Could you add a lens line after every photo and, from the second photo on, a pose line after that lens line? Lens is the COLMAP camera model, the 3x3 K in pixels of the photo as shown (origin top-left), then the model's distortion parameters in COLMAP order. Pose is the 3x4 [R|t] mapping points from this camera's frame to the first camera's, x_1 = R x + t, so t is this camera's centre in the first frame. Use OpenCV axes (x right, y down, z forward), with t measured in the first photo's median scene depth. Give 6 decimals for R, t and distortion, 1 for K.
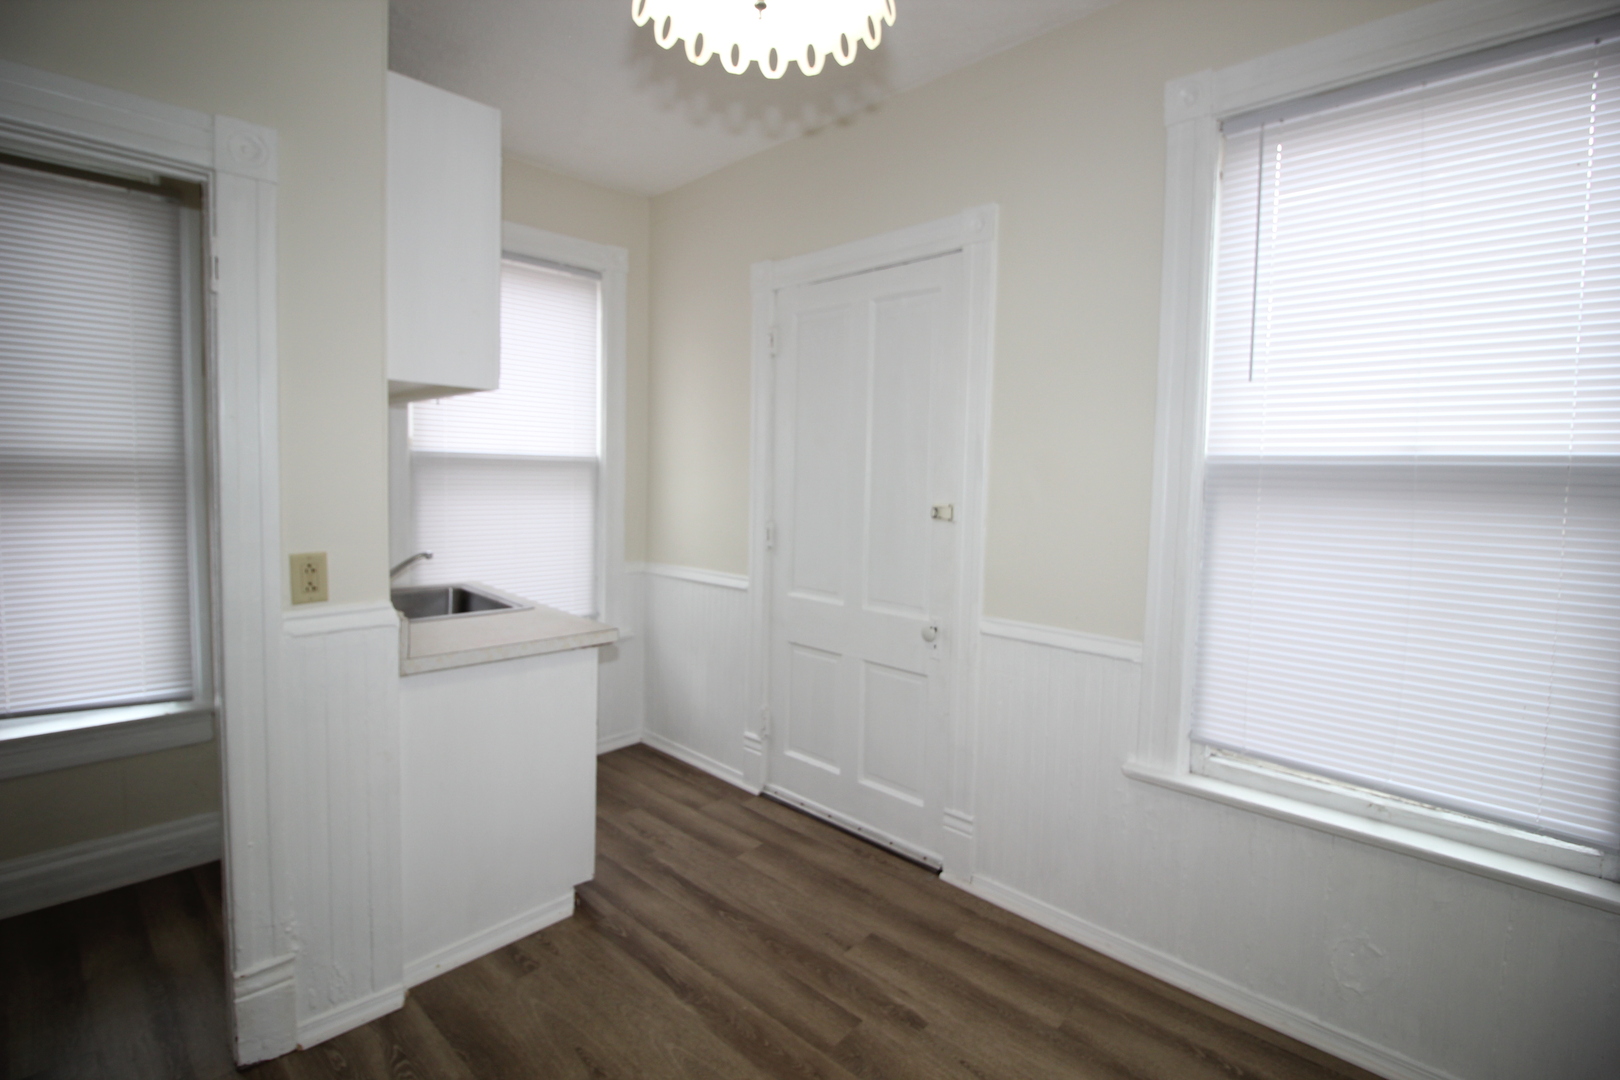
lens RADIAL K [[770.7, 0, 811.0], [0, 770.7, 536.1], [0, 0, 1]] dist [0.006069, 0.000828]
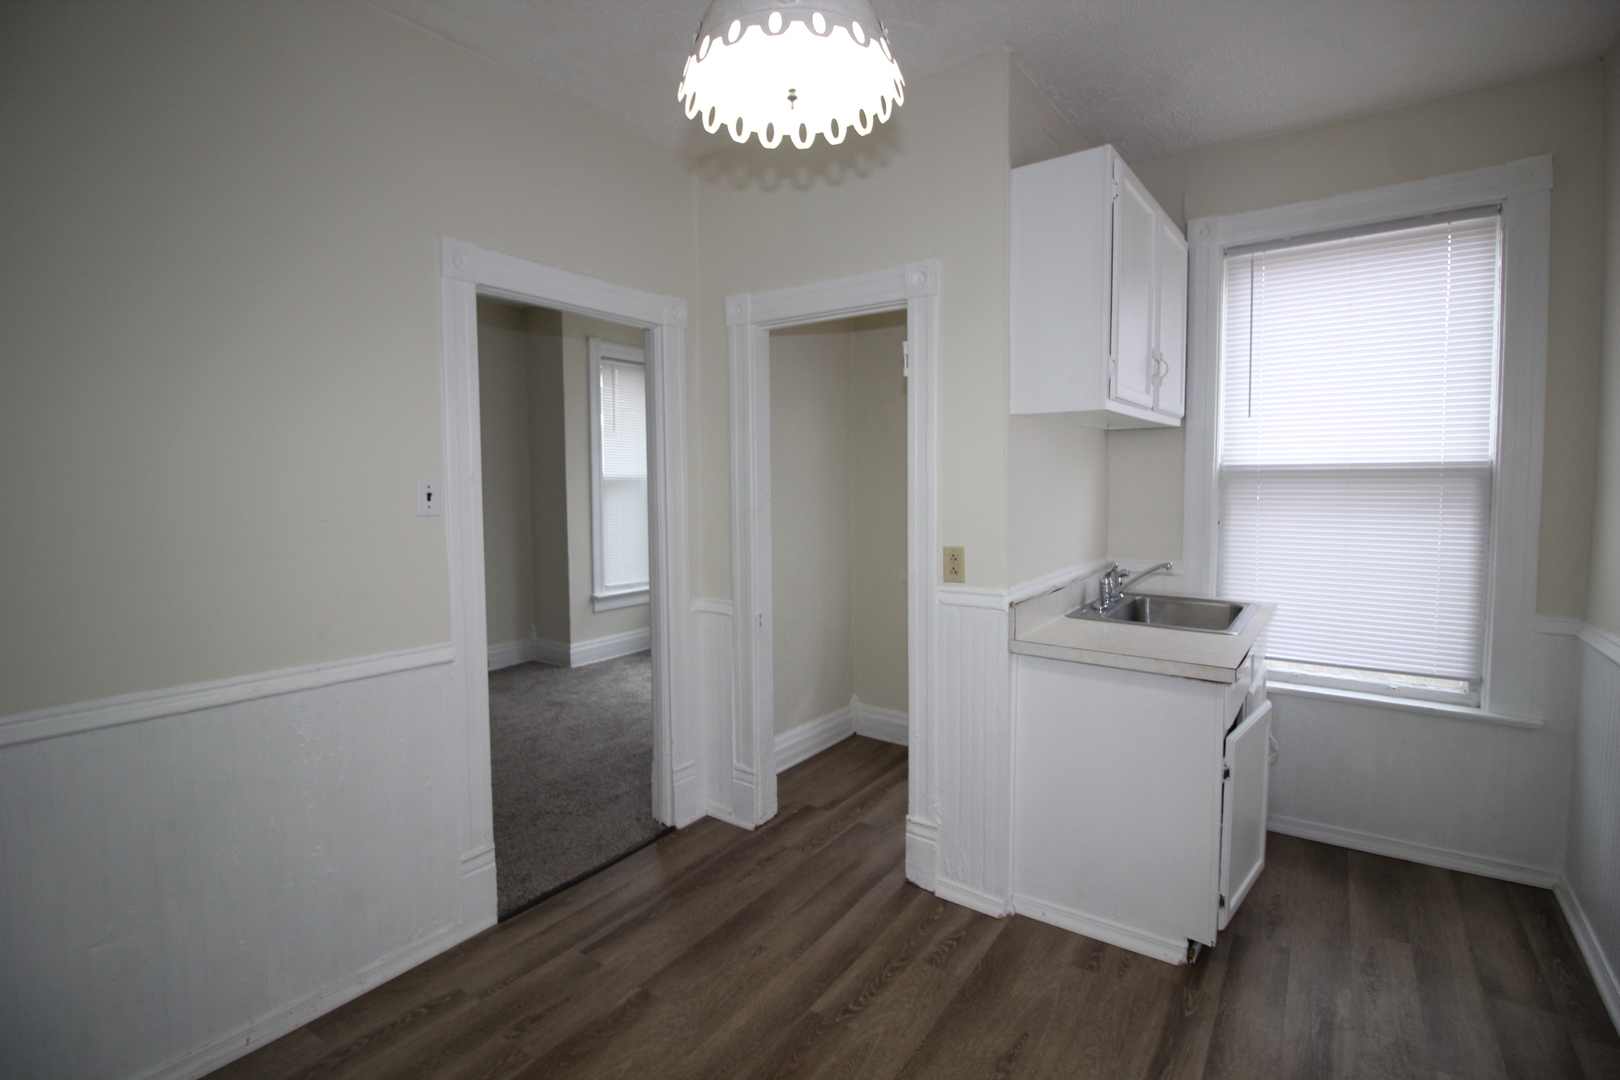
lens RADIAL K [[770.7, 0, 808.1], [0, 770.7, 535.9], [0, 0, 1]] dist [0.006069, 0.000828]
pose [[0.137516, 0.049974, -0.989238, 0.629524], [-0.071035, 0.996652, 0.040474, -0.031776], [0.987949, 0.064705, 0.140605, 0.488646]]
